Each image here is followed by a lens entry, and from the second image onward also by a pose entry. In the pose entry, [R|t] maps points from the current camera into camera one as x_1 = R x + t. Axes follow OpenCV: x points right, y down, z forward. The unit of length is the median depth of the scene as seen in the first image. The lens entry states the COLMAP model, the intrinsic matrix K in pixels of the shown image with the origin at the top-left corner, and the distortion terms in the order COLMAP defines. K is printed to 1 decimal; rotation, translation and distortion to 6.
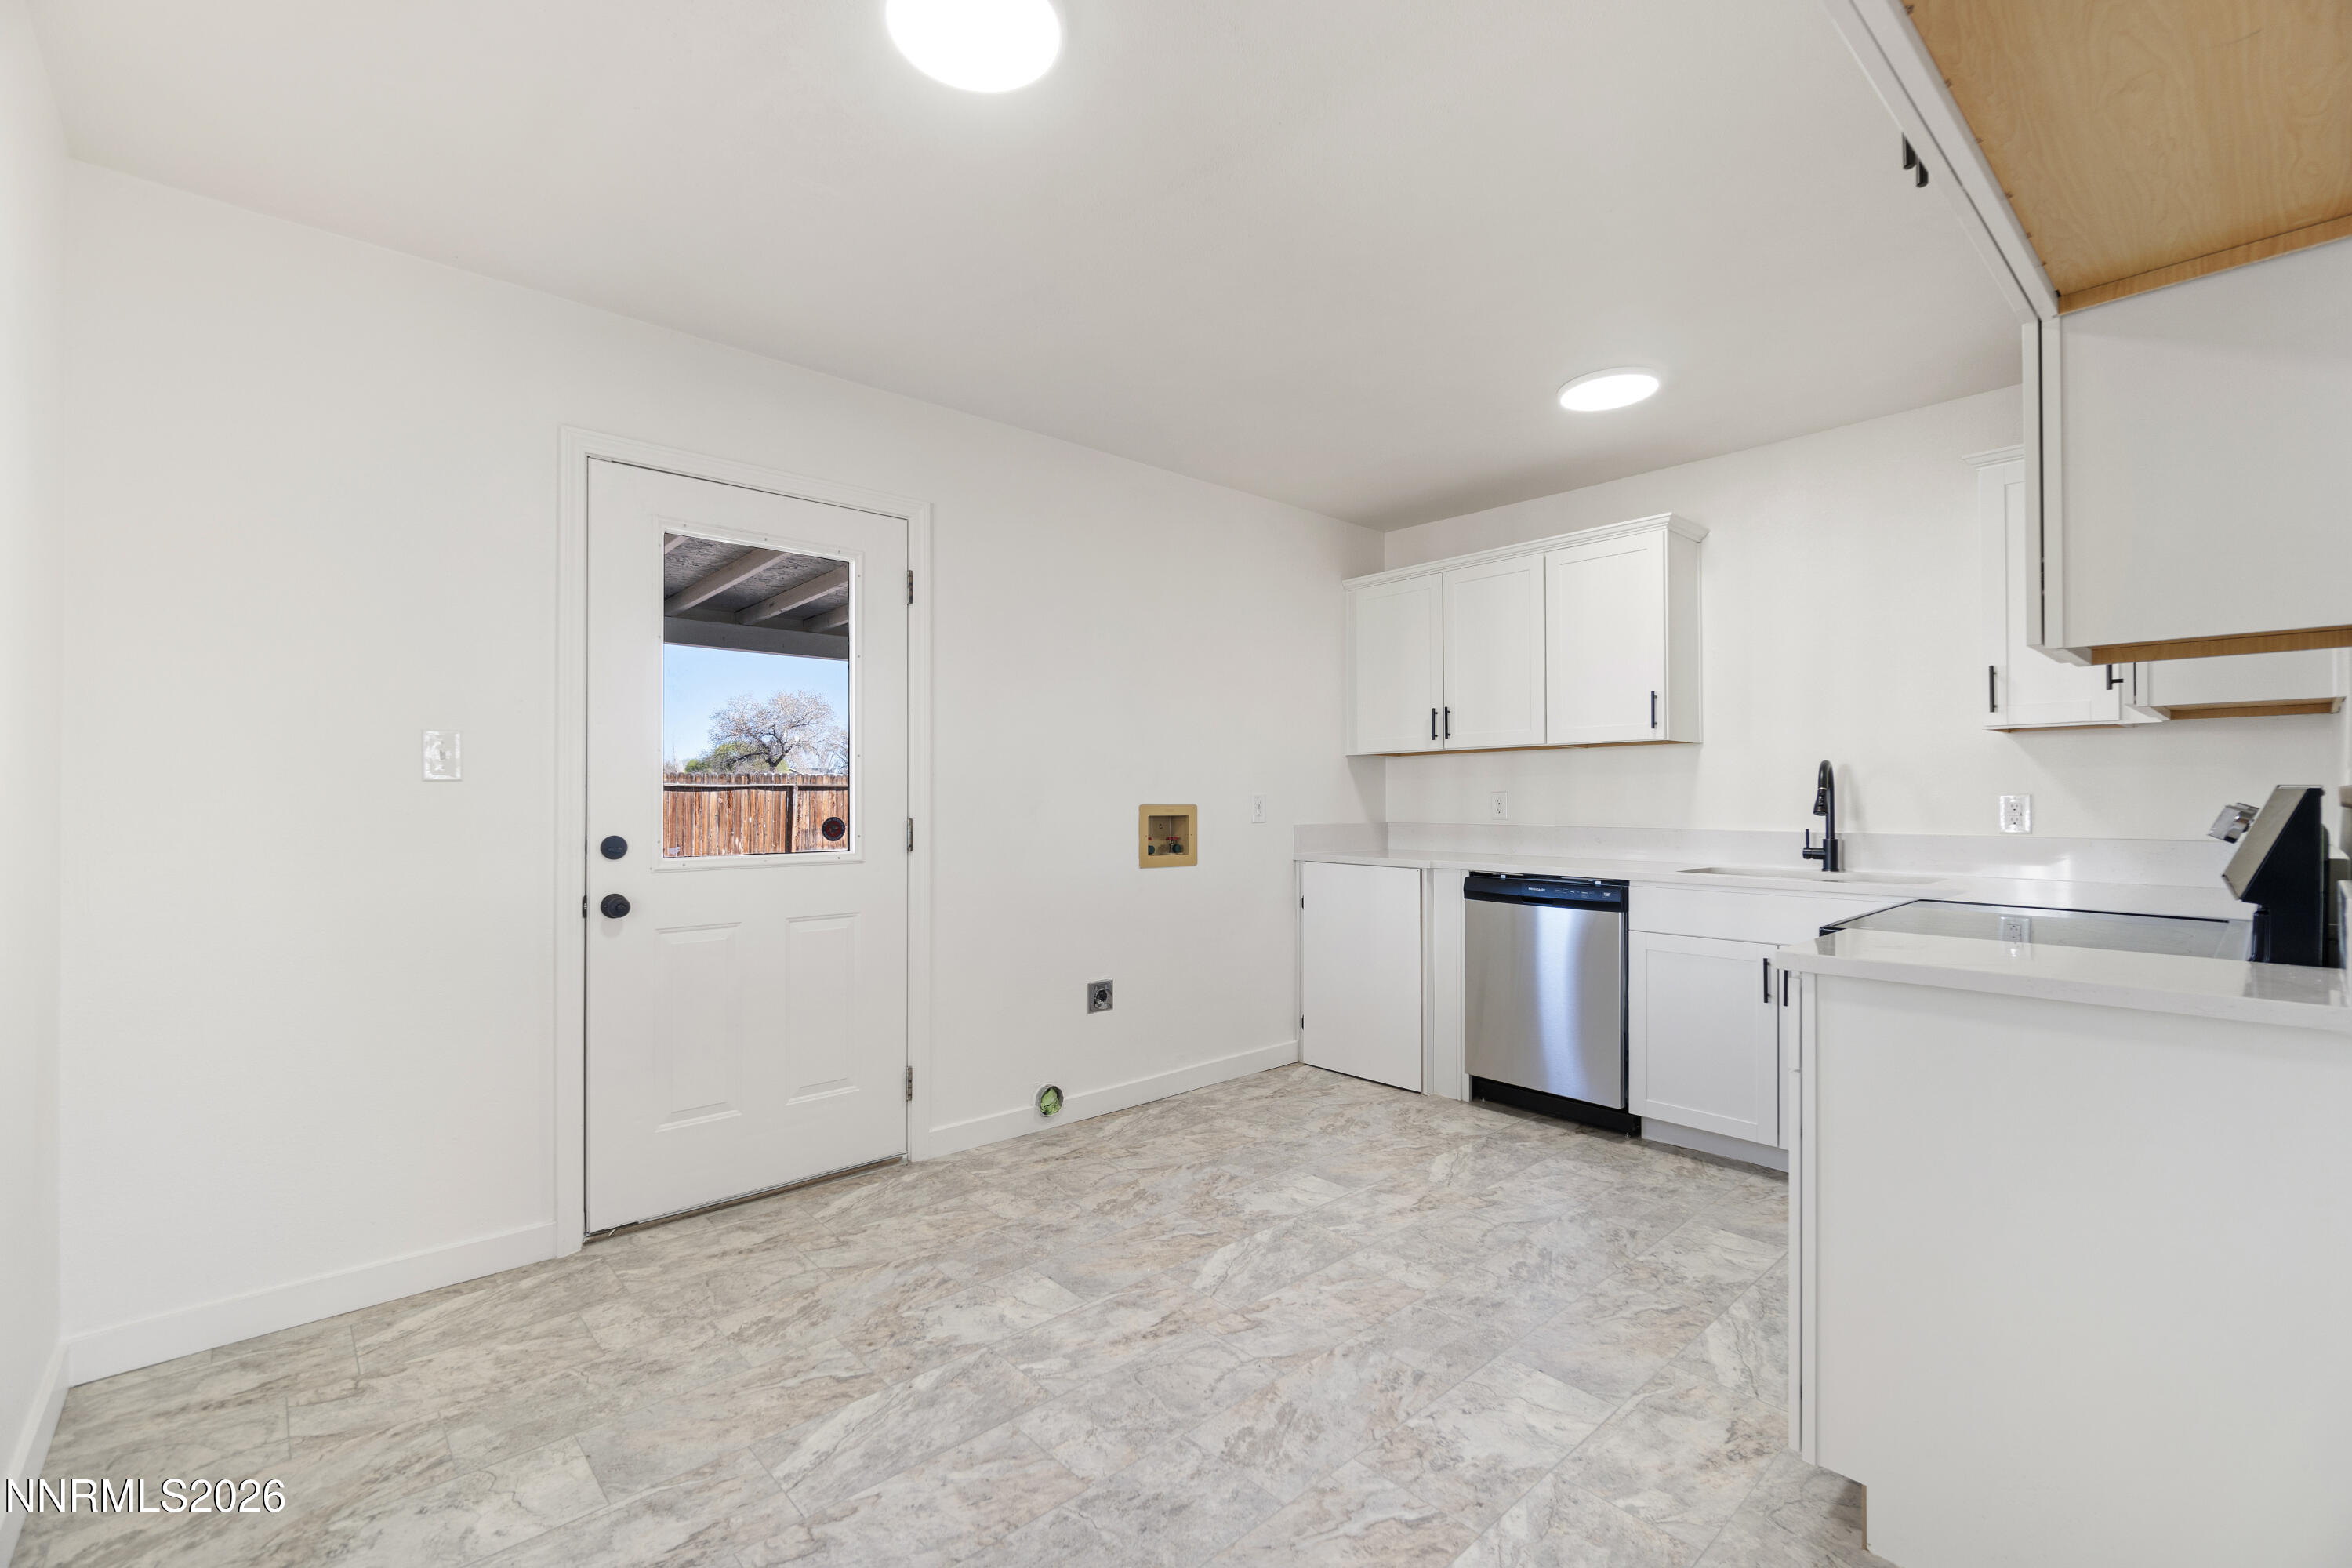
lens RADIAL K [[1026.5, 0, 1172.3], [0, 1026.5, 807.5], [0, 0, 1]] dist [-0.000104, 0.001170]
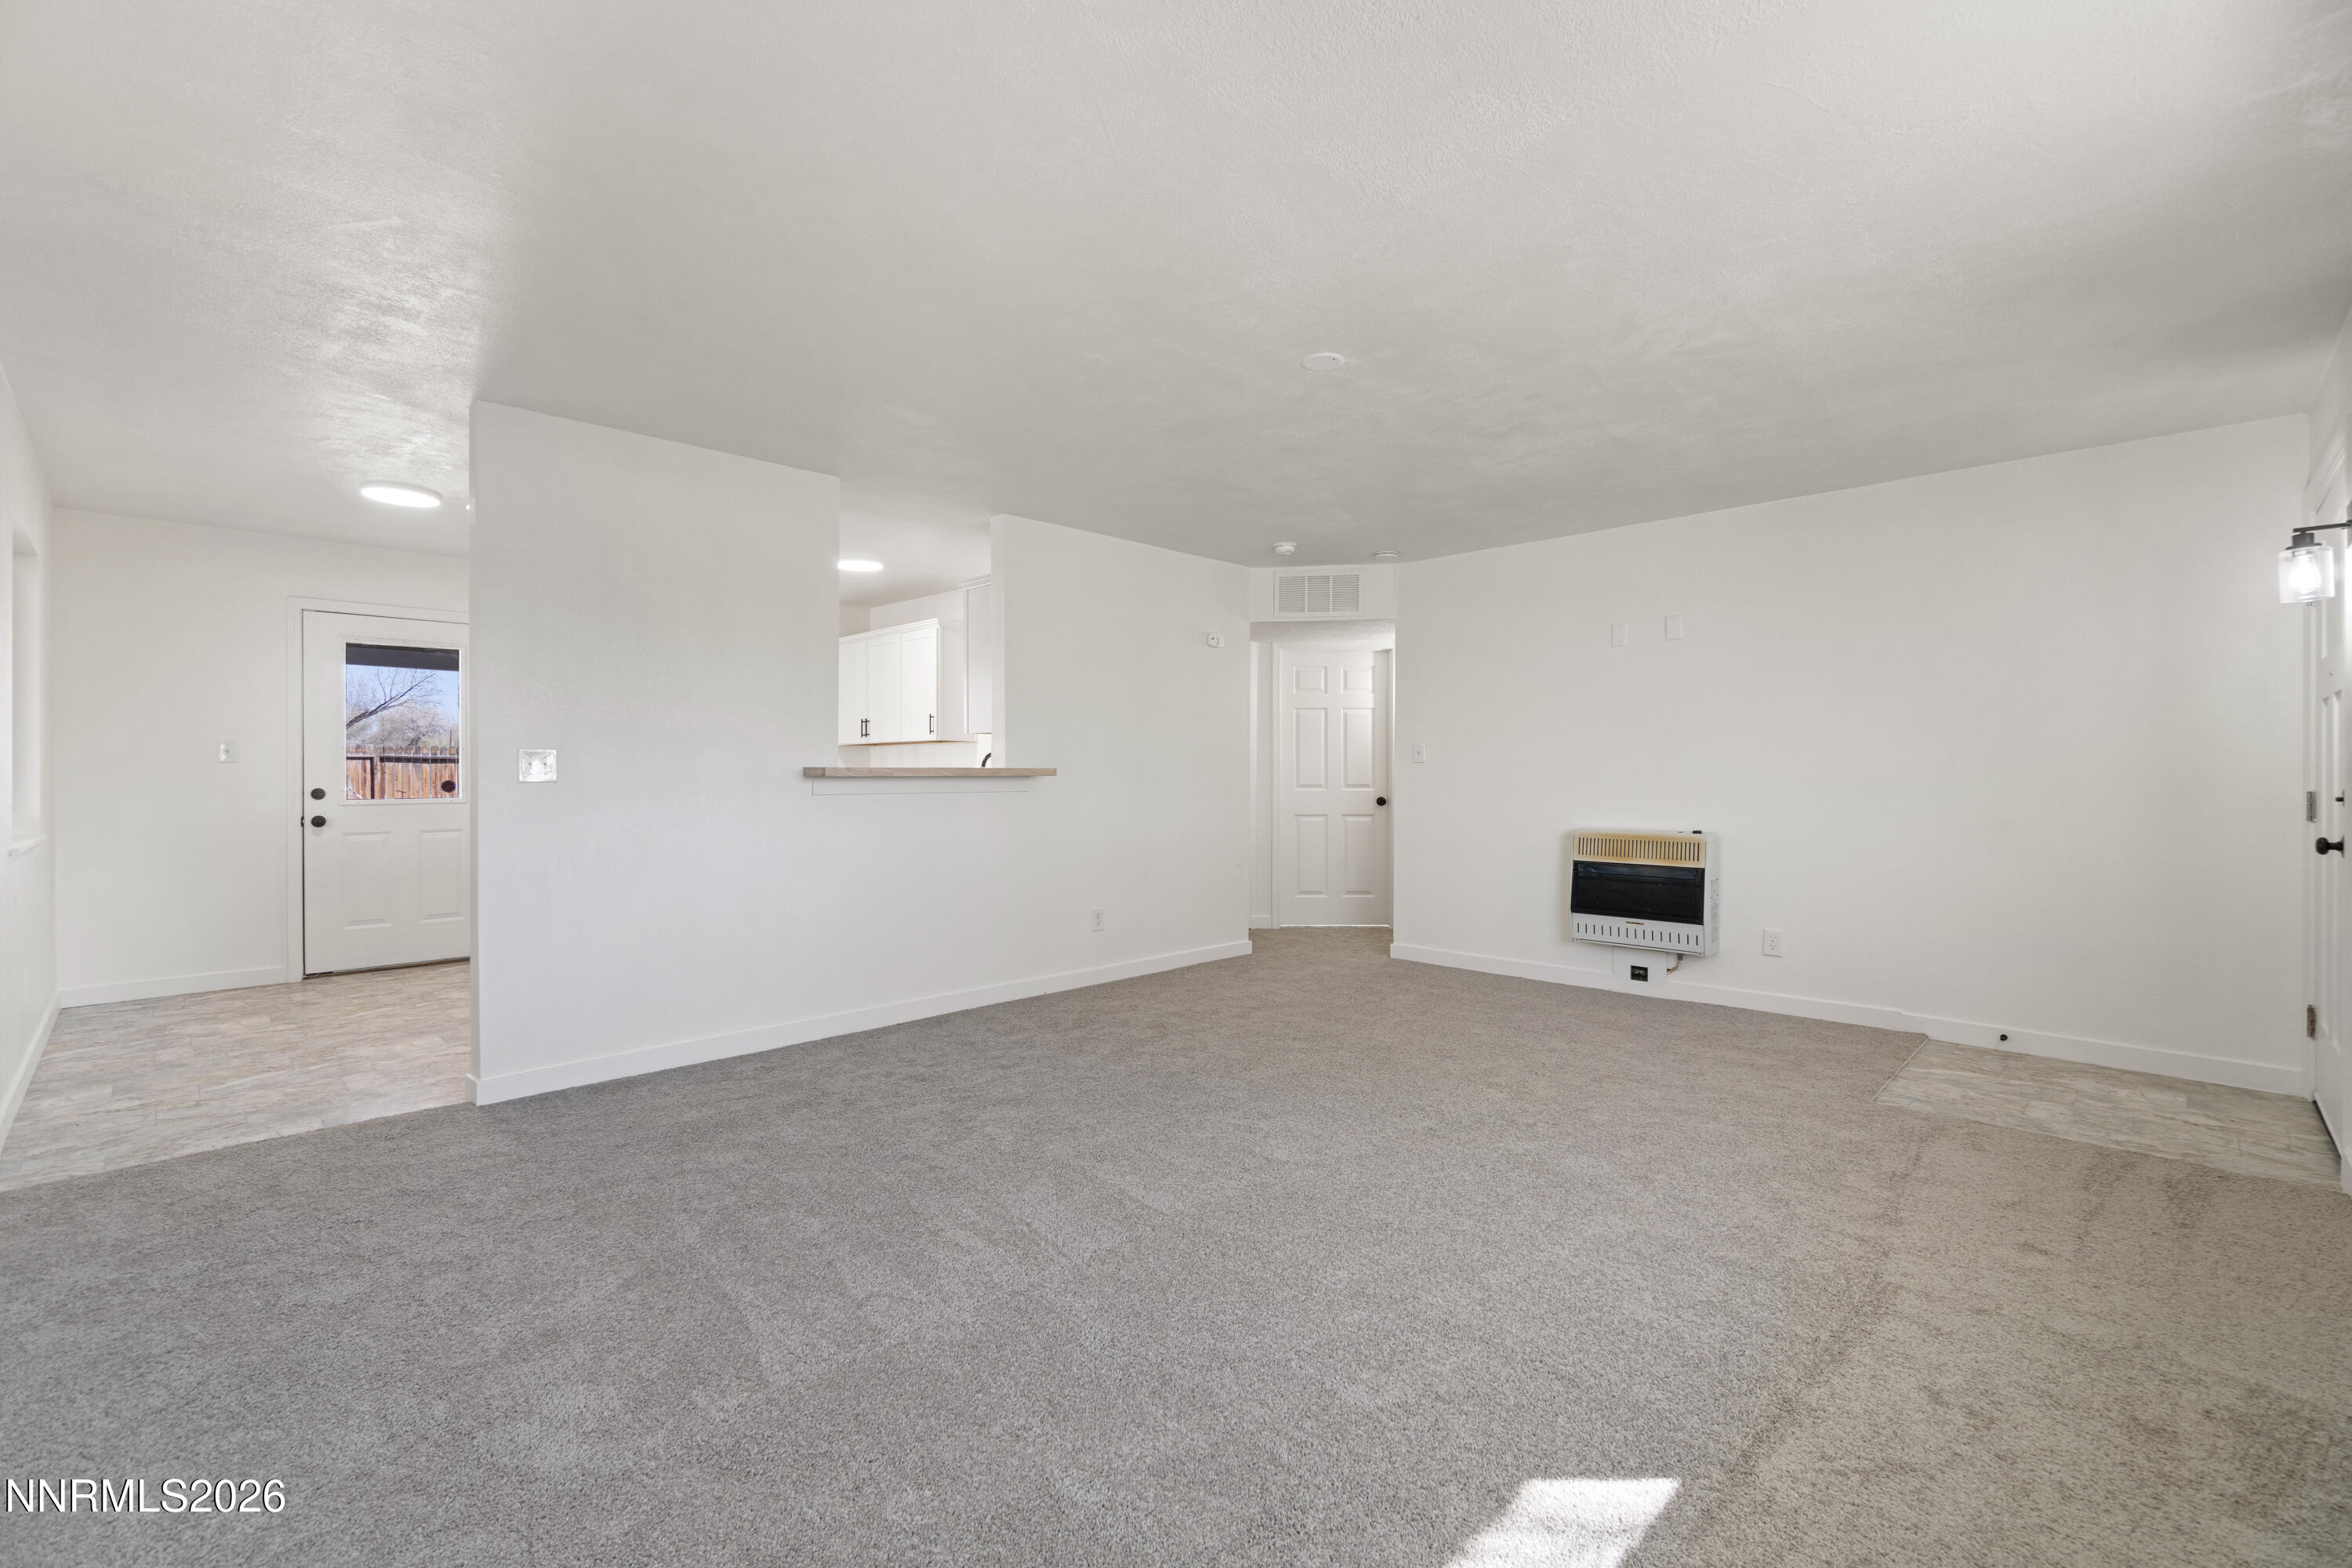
lens RADIAL K [[1026.5, 0, 1161.4], [0, 1026.5, 789.2], [0, 0, 1]] dist [-0.000104, 0.001170]
pose [[0.997889, 0.001050, 0.064936, 0.788606], [-0.001645, 0.999957, 0.009108, 0.005704], [-0.064923, -0.009196, 0.997848, -0.917028]]
